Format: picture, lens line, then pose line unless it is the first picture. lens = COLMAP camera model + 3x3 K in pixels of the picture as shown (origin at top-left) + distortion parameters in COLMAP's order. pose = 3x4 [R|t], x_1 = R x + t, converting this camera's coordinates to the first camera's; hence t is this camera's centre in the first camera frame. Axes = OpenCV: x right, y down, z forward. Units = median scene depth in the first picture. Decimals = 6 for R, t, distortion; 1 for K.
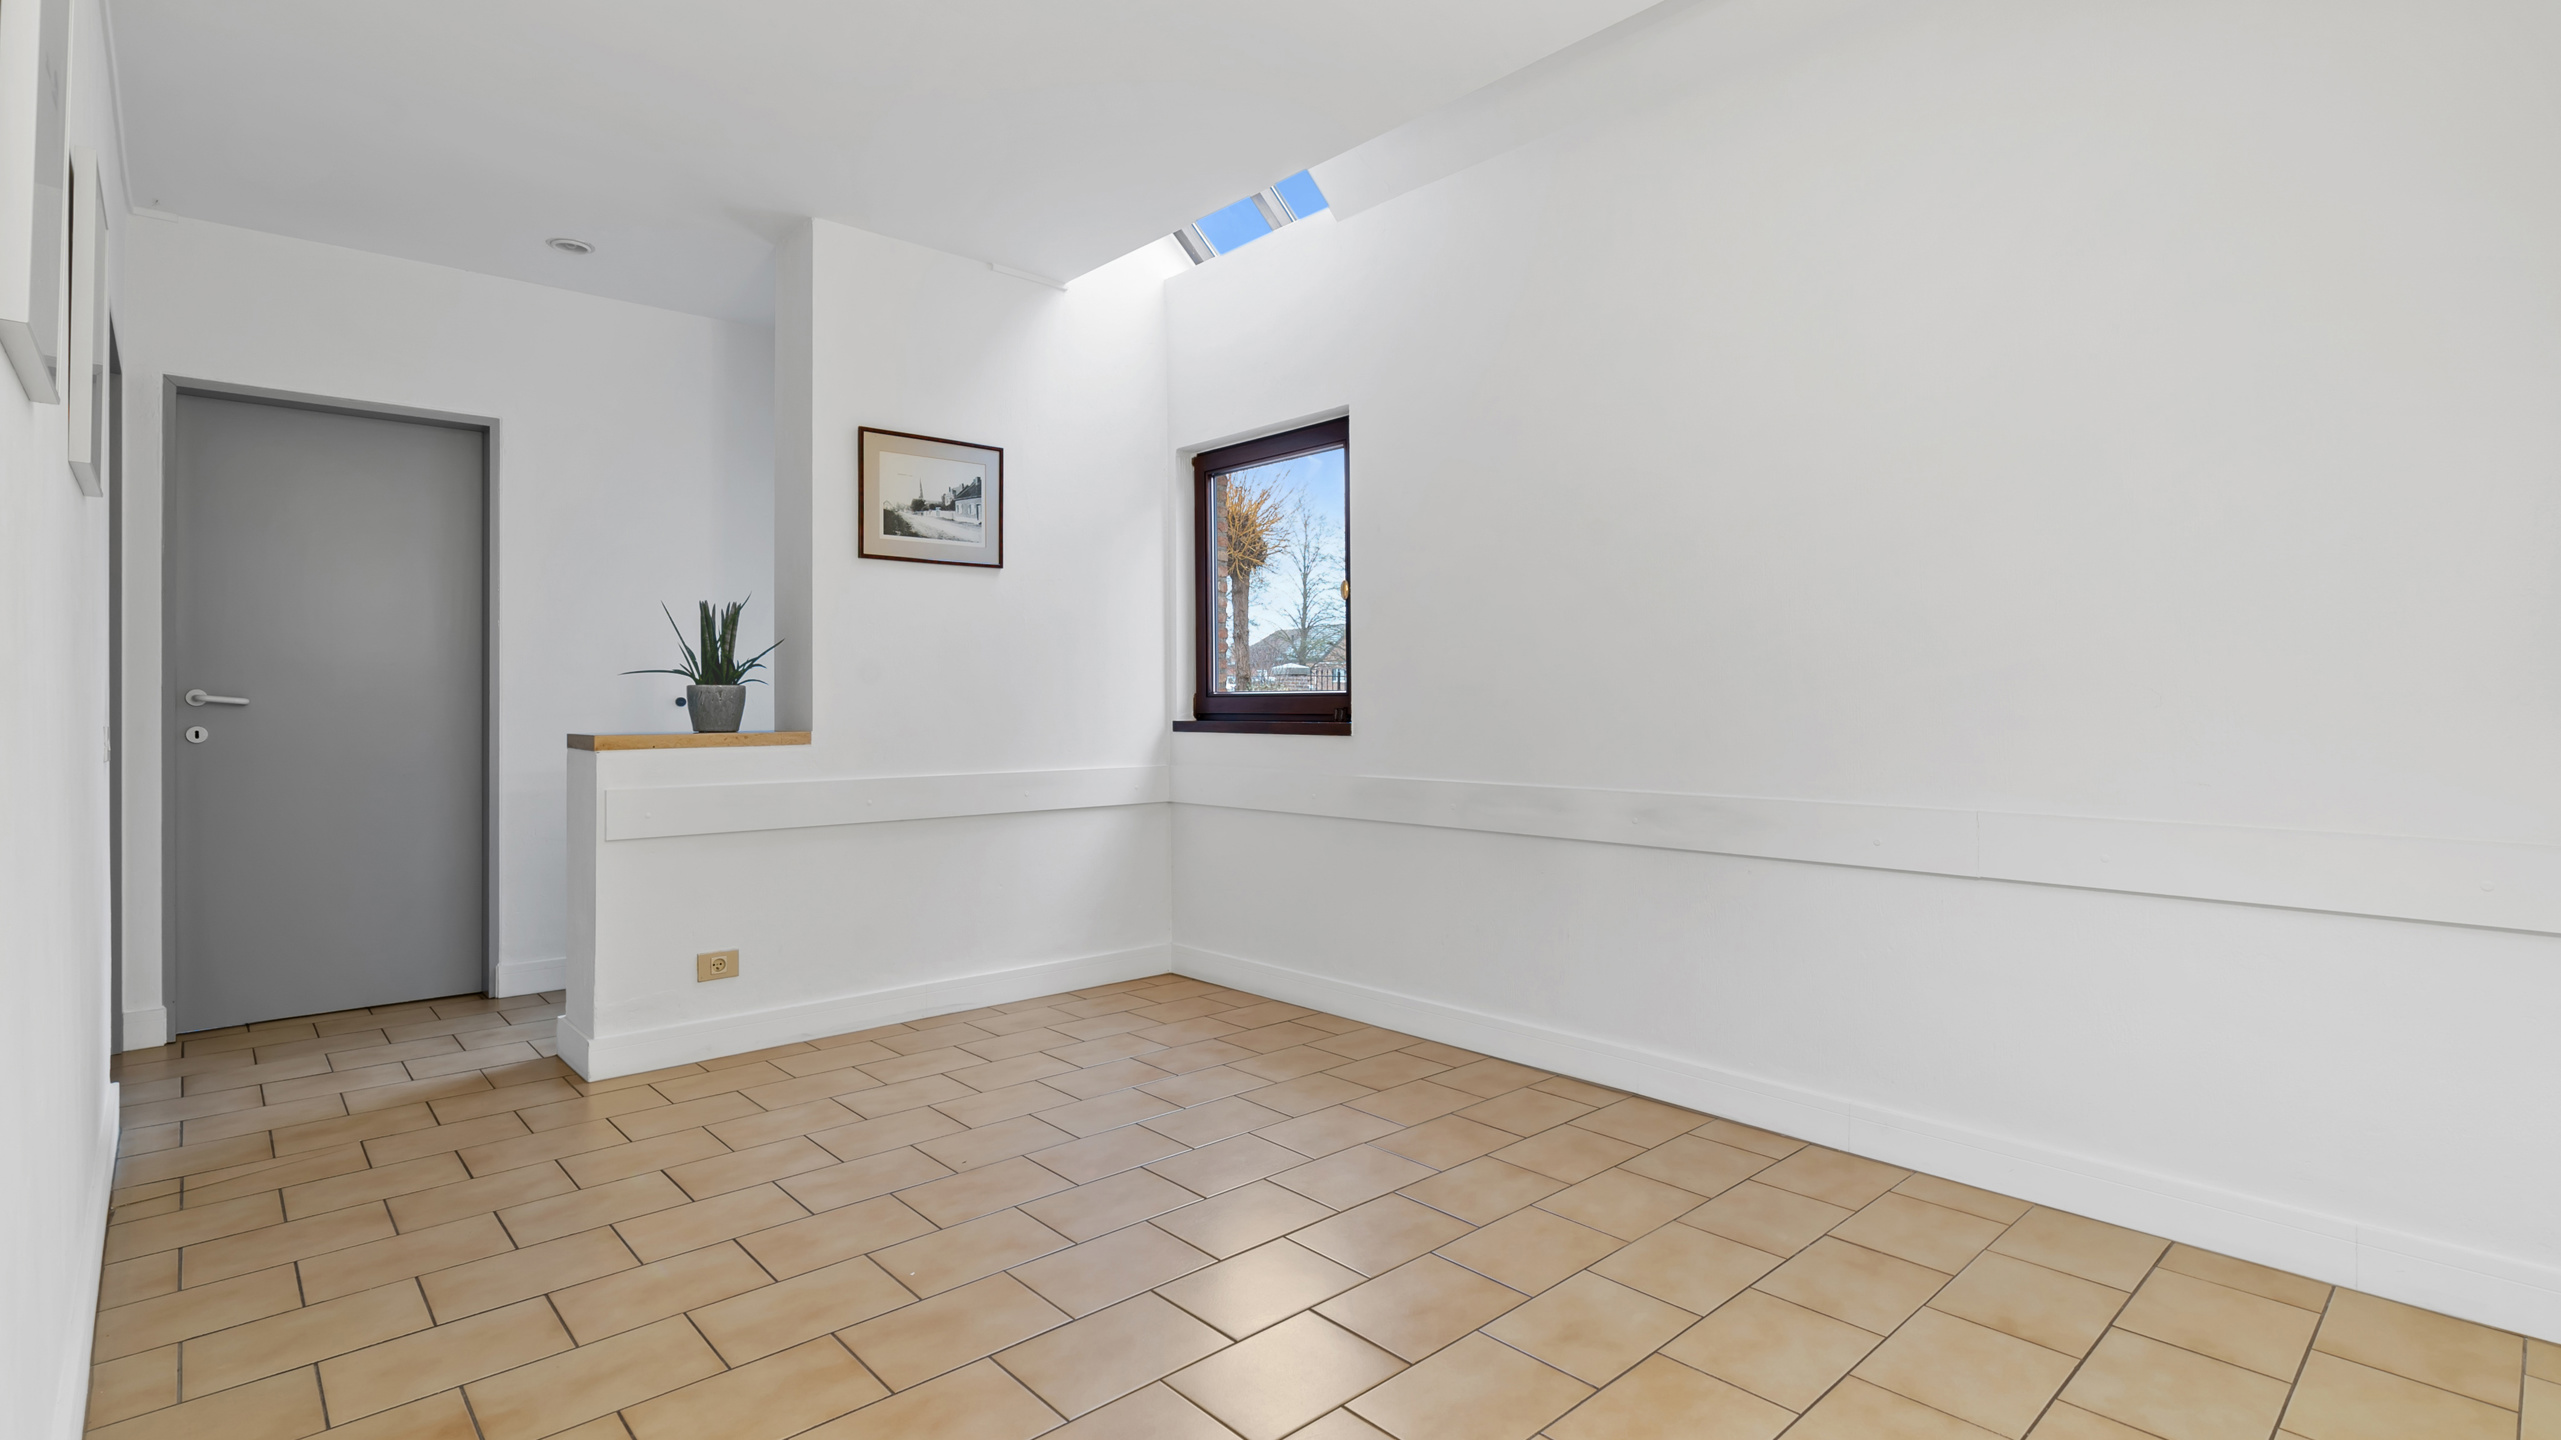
lens RADIAL K [[1182.7, 0, 1282.5], [0, 1182.7, 710.6], [0, 0, 1]] dist [0.002971, 0.000410]
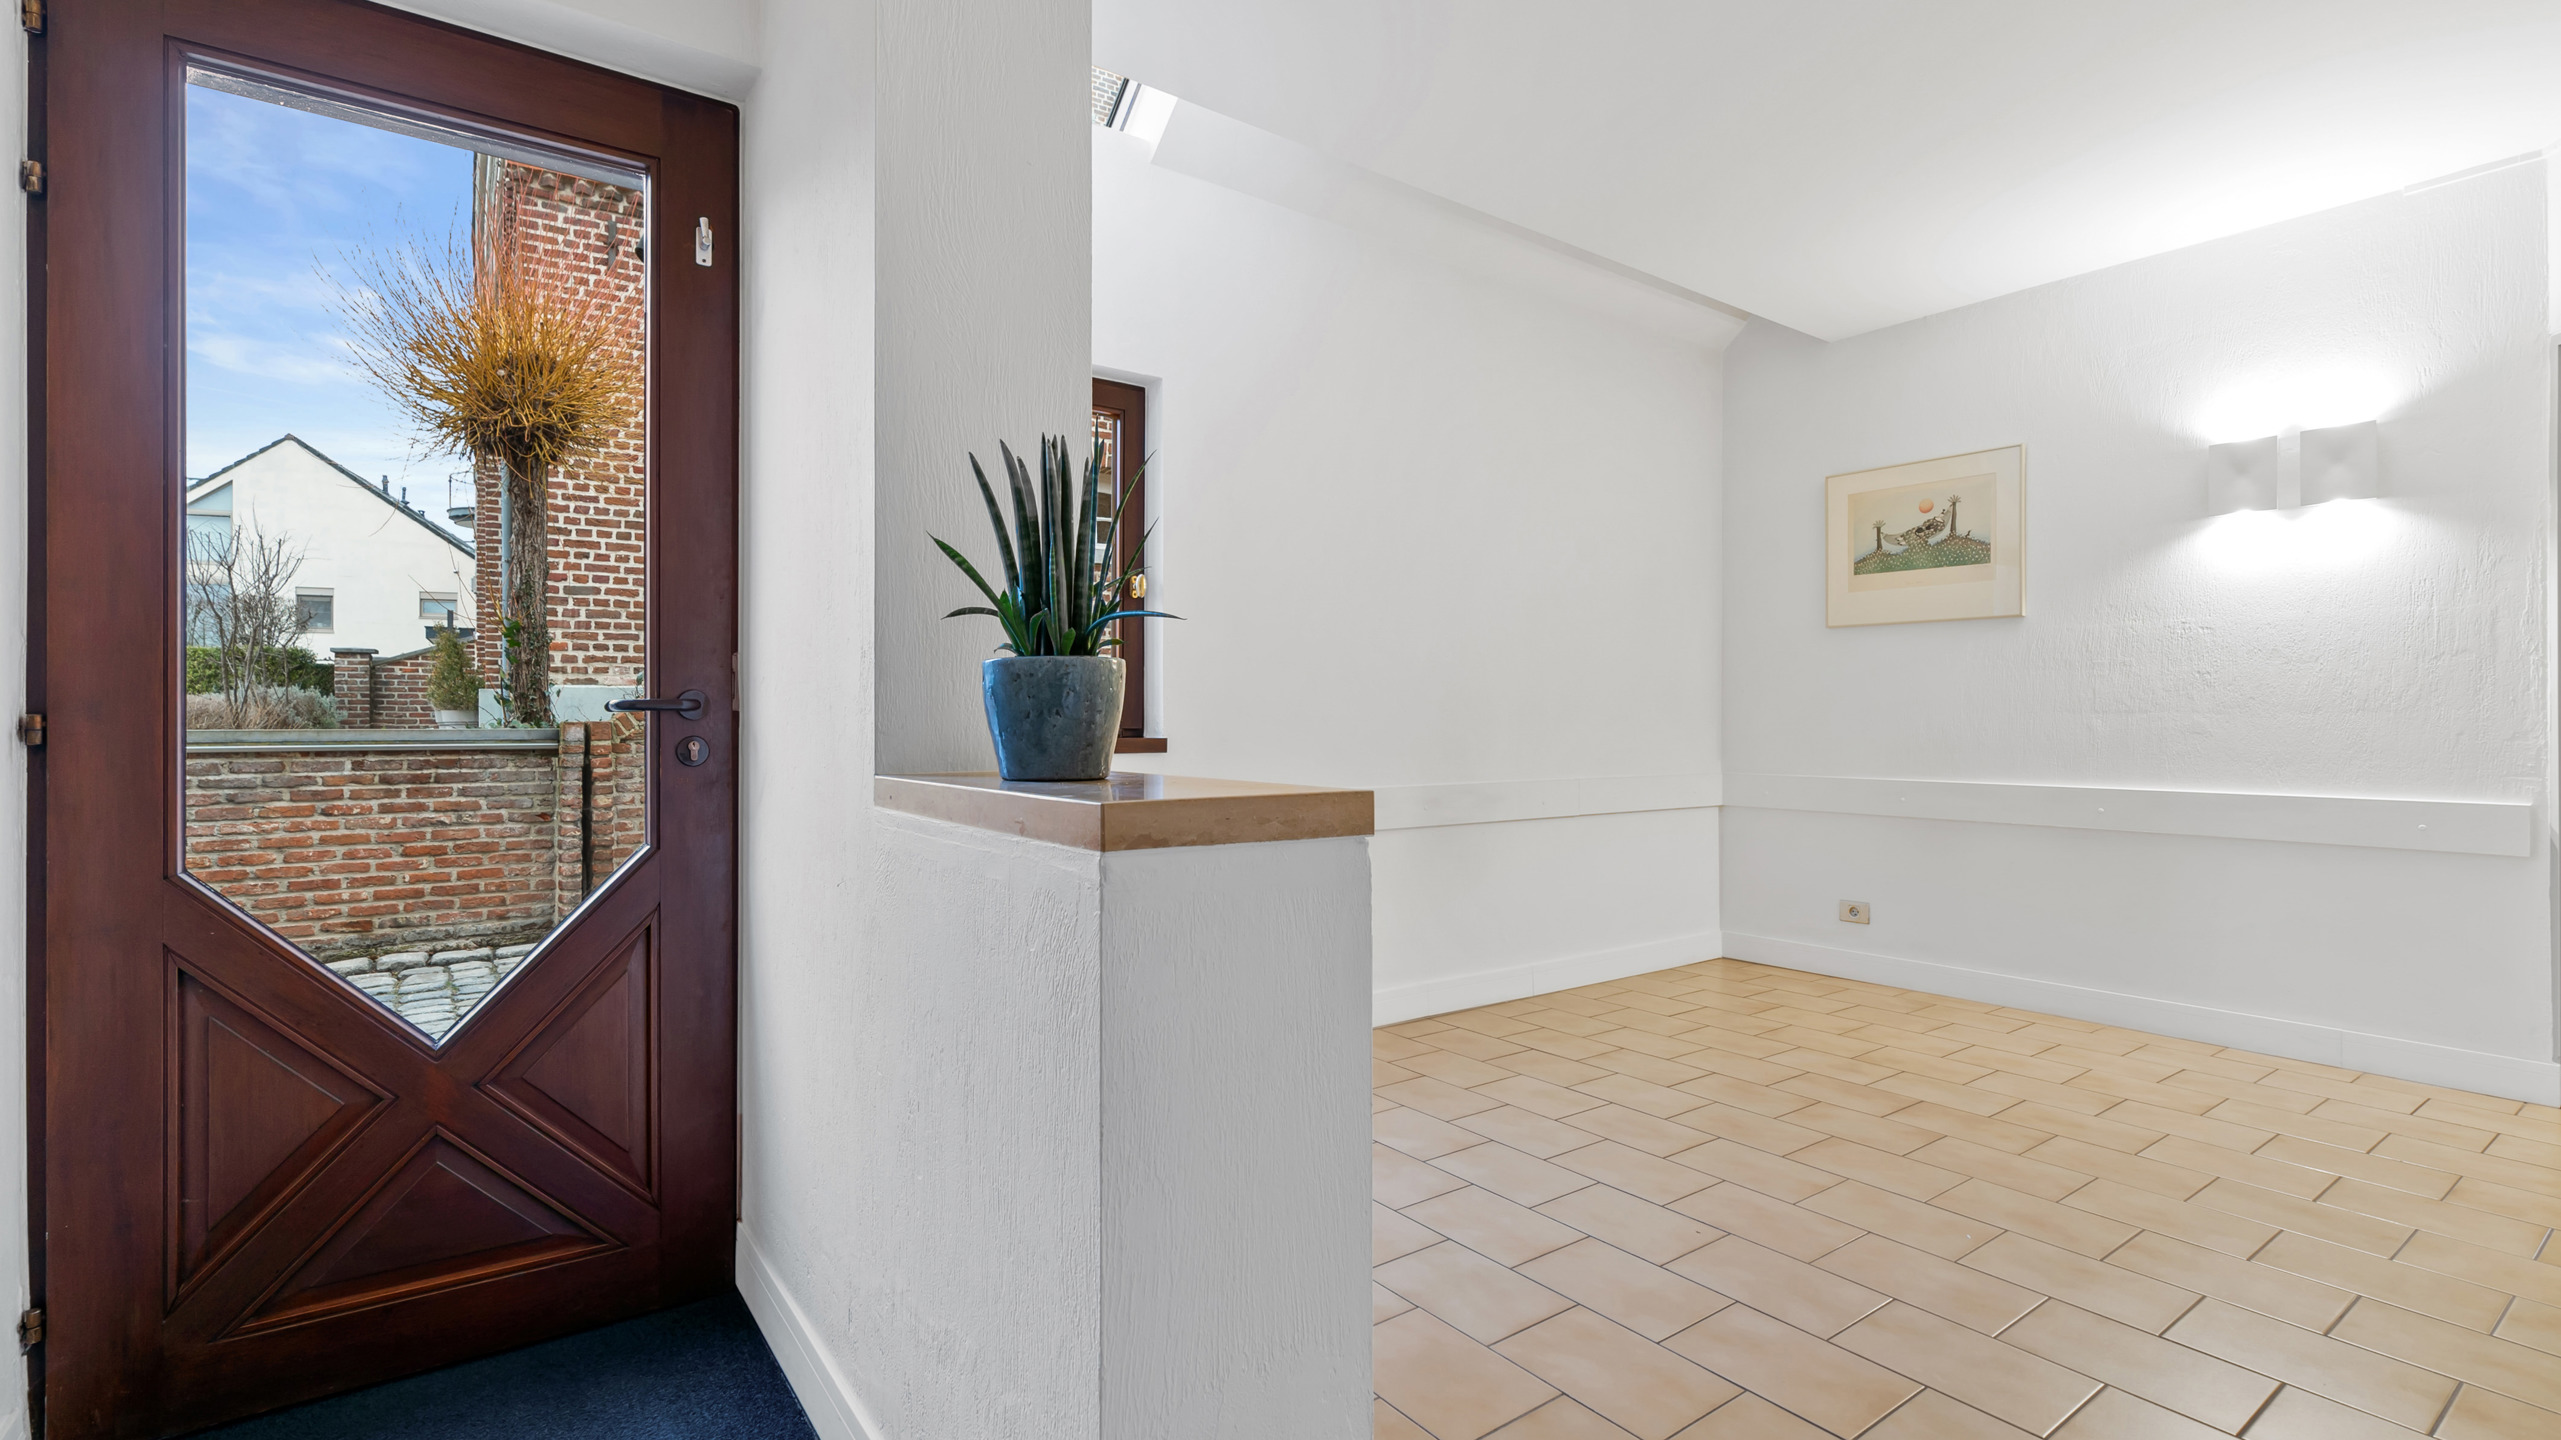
lens RADIAL K [[1182.7, 0, 1282.8], [0, 1182.7, 707.9], [0, 0, 1]] dist [0.002971, 0.000410]
pose [[0.119386, 0.001570, 0.992847, -1.160511], [0.009810, 0.999948, -0.002761, -0.003643], [-0.992799, 0.010070, 0.119364, 1.187581]]
